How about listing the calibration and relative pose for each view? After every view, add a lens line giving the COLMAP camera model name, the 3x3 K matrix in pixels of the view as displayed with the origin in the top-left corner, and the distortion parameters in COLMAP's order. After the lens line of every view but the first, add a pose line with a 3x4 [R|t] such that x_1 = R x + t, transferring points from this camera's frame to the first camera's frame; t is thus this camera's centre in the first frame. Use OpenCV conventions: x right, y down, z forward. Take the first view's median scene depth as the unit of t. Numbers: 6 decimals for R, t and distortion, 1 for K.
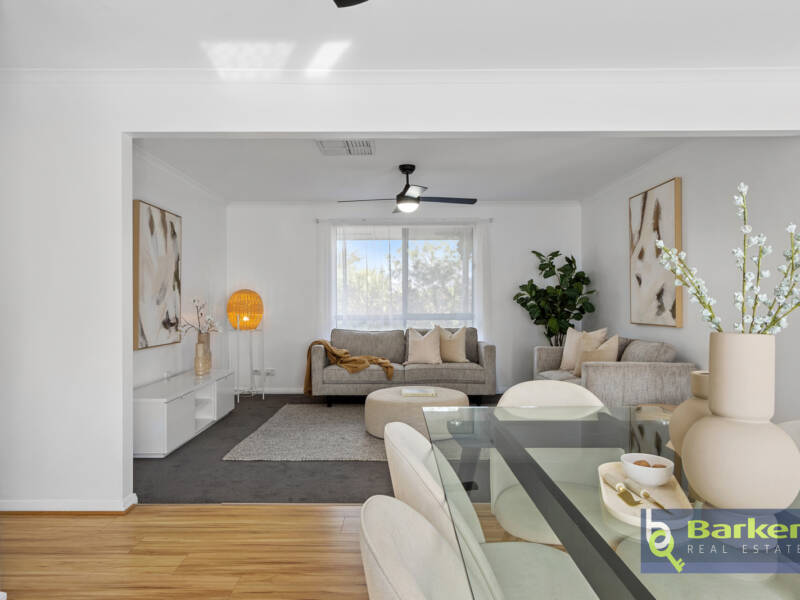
lens RADIAL K [[536.0, 0, 399.0], [0, 536.0, 301.3], [0, 0, 1]] dist [0.000333, -0.000066]
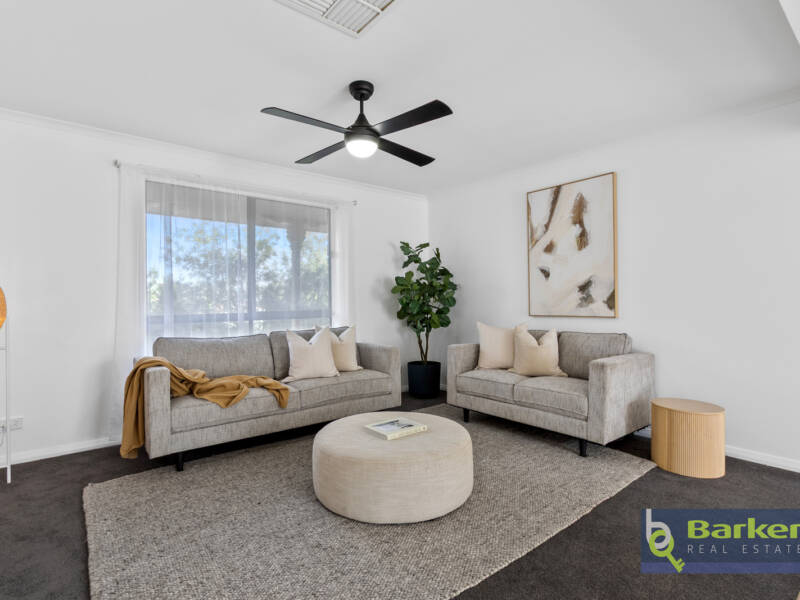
lens RADIAL K [[418.8, 0, 397.9], [0, 418.8, 297.7], [0, 0, 1]] dist [0.001535, 0.000041]
pose [[0.776934, 0.001549, 0.629581, -0.237644], [0.004859, 0.999952, -0.008457, 0.011242], [-0.629564, 0.009629, 0.776889, 0.491582]]
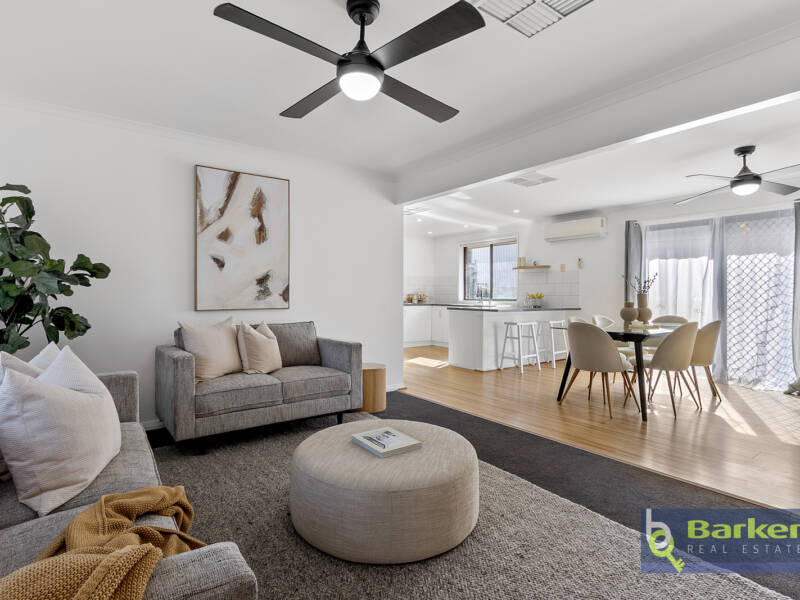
lens RADIAL K [[418.8, 0, 397.0], [0, 418.8, 296.2], [0, 0, 1]] dist [0.001535, 0.000041]
pose [[-0.584128, -0.007330, 0.811628, -0.274089], [-0.003278, 0.999972, 0.006672, 0.010840], [-0.811655, 0.001237, -0.584136, 1.030562]]
